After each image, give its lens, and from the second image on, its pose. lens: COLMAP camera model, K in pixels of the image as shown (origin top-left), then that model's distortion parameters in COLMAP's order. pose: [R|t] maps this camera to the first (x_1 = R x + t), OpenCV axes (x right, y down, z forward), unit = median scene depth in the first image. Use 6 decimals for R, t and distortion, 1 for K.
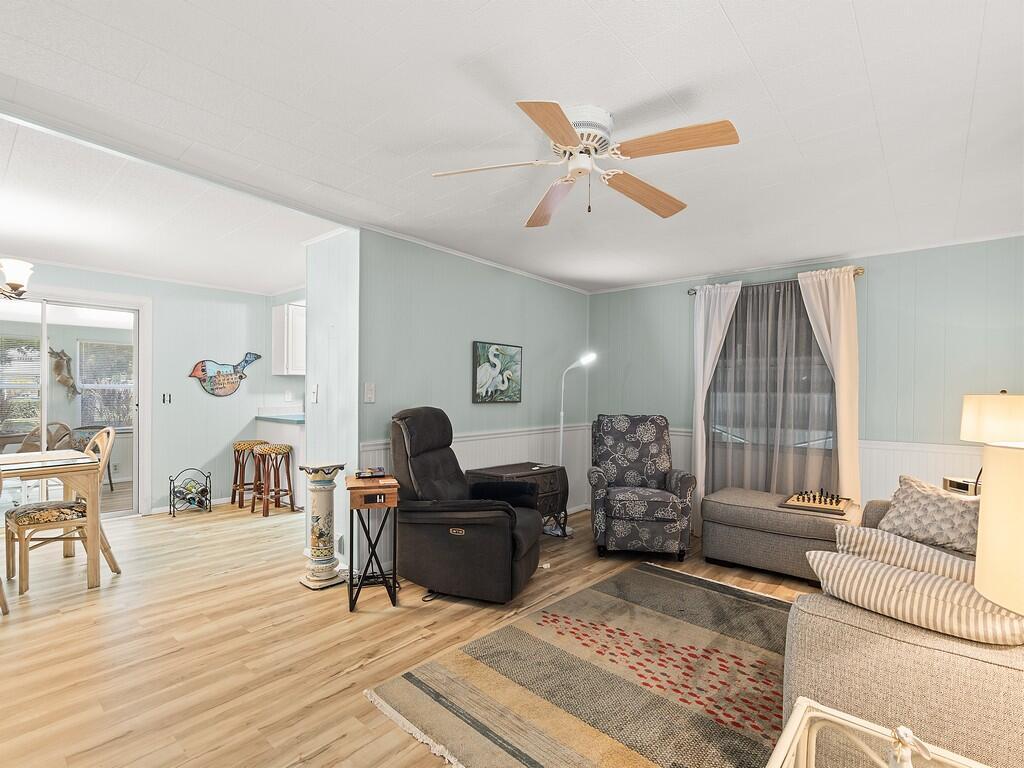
lens RADIAL K [[499.7, 0, 519.2], [0, 499.7, 399.4], [0, 0, 1]] dist [0.000085, -0.012749]
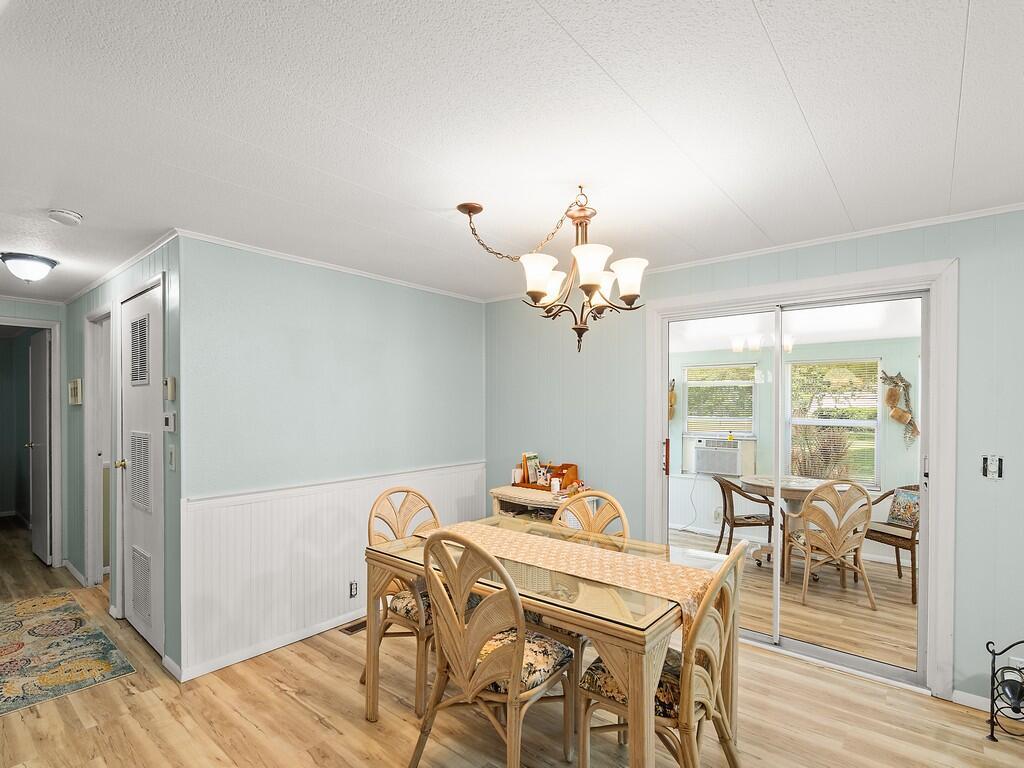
lens RADIAL K [[499.7, 0, 519.2], [0, 499.7, 399.4], [0, 0, 1]] dist [0.000085, -0.012749]
pose [[0.020253, -0.018122, -0.999631, -0.237868], [-0.019996, 0.999628, -0.018527, -0.043689], [0.999595, 0.020363, 0.019883, 0.510463]]
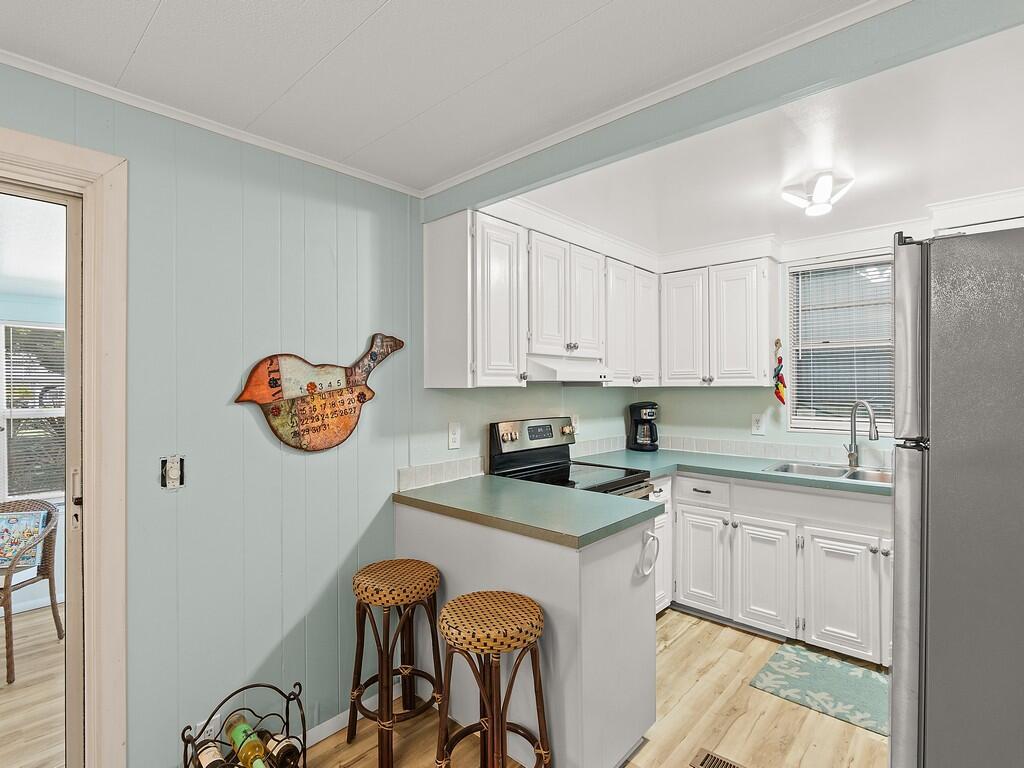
lens RADIAL K [[509.8, 0, 512.0], [0, 509.8, 384.0], [0, 0, 1]] dist [-0.004312, -0.001117]
pose [[0.998937, -0.018439, -0.042241, -0.433216], [0.017660, 0.999668, -0.018748, -0.046112], [0.042572, 0.017982, 0.998932, 0.622752]]
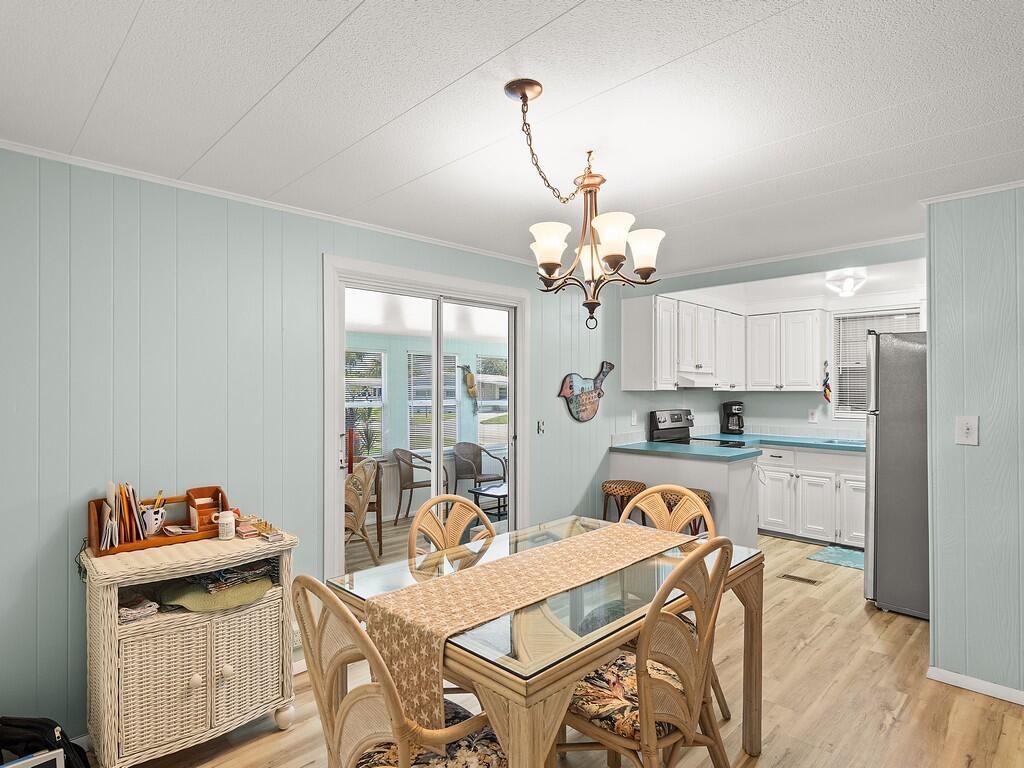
lens RADIAL K [[561.5, 0, 512.0], [0, 561.5, 384.0], [0, 0, 1]] dist [0.002971, 0.000751]
pose [[0.995893, -0.011502, -0.089803, -0.623654], [0.009225, 0.999627, -0.025724, -0.041274], [0.090065, 0.024790, 0.995627, 0.163135]]
